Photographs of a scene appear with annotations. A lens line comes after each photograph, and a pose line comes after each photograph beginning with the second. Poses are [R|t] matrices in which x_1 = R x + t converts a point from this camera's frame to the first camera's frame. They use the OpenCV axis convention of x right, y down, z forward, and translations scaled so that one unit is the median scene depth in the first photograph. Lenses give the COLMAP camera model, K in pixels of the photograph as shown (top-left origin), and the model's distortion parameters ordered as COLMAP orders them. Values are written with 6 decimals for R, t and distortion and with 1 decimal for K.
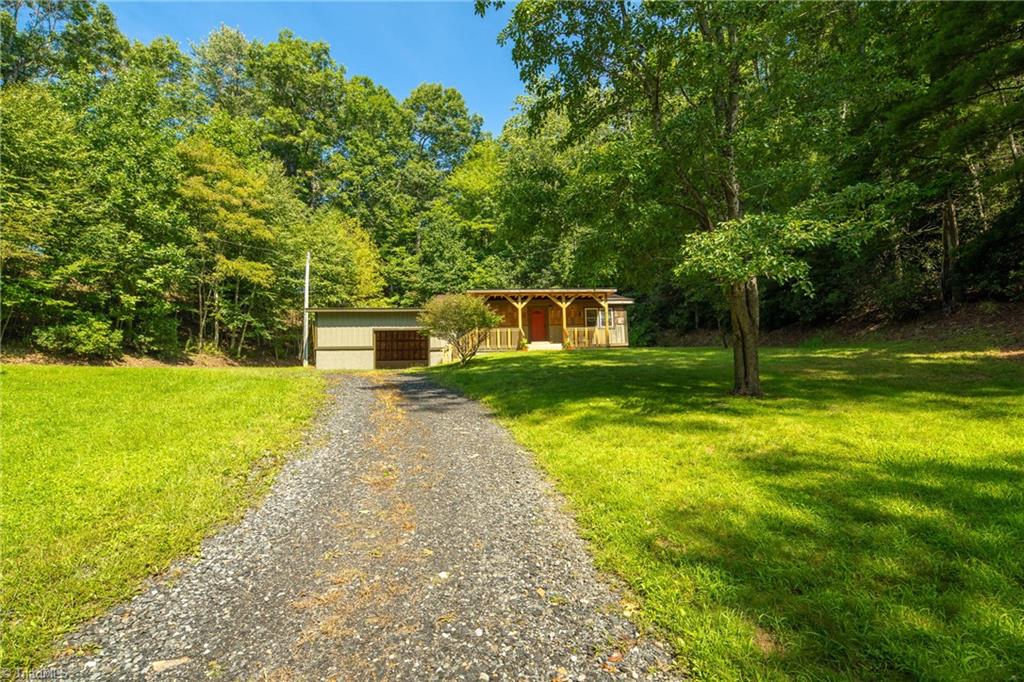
lens RADIAL K [[503.7, 0, 509.2], [0, 503.7, 356.3], [0, 0, 1]] dist [0.001277, -0.000188]
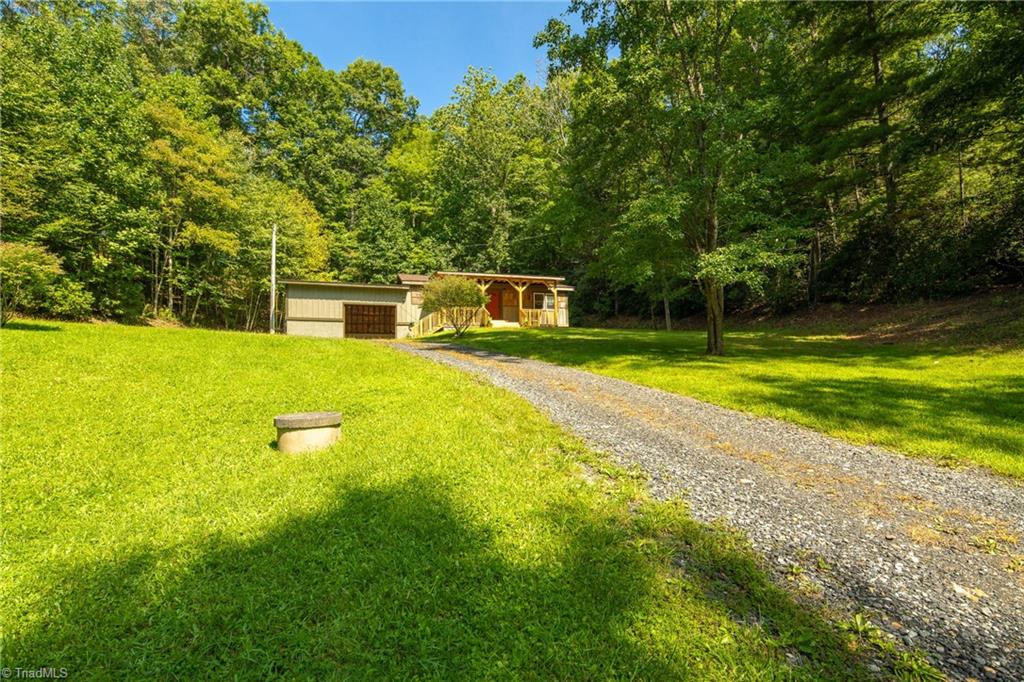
lens RADIAL K [[503.7, 0, 509.2], [0, 503.7, 356.3], [0, 0, 1]] dist [0.001277, -0.000188]
pose [[0.978187, 0.023877, 0.206348, -0.137897], [-0.031246, 0.998982, 0.032524, 0.013842], [-0.205362, -0.038262, 0.977938, -0.116604]]
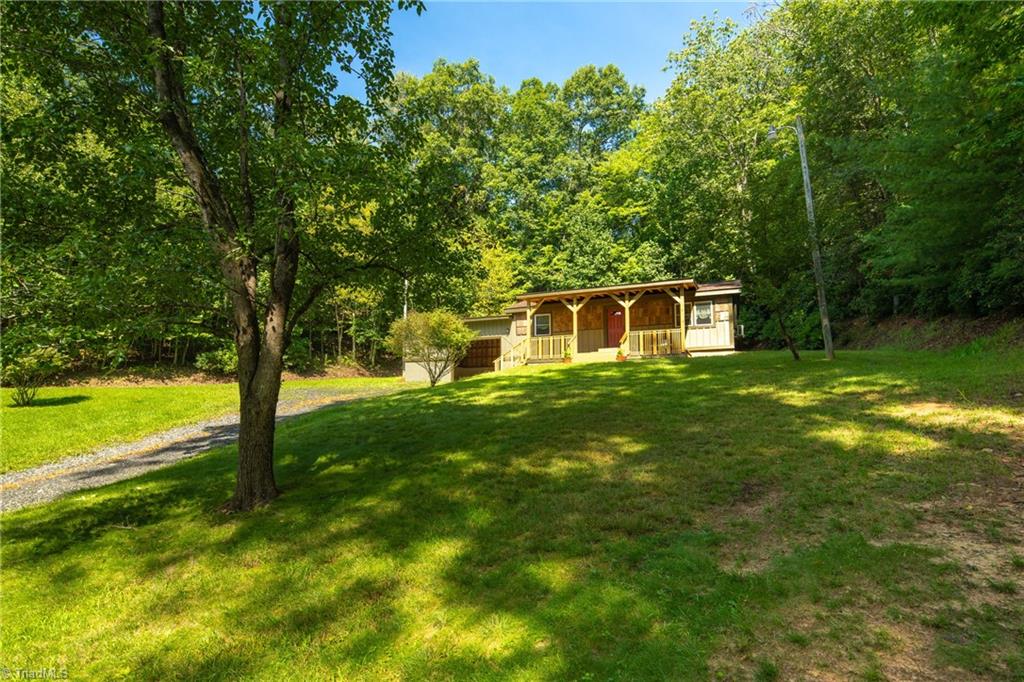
lens RADIAL K [[503.7, 0, 509.2], [0, 503.7, 356.3], [0, 0, 1]] dist [0.001277, -0.000188]
pose [[0.874056, -0.020696, -0.485384, 0.310323], [0.031495, 0.999404, 0.014102, -0.030982], [0.484803, -0.027613, 0.874187, 0.168694]]
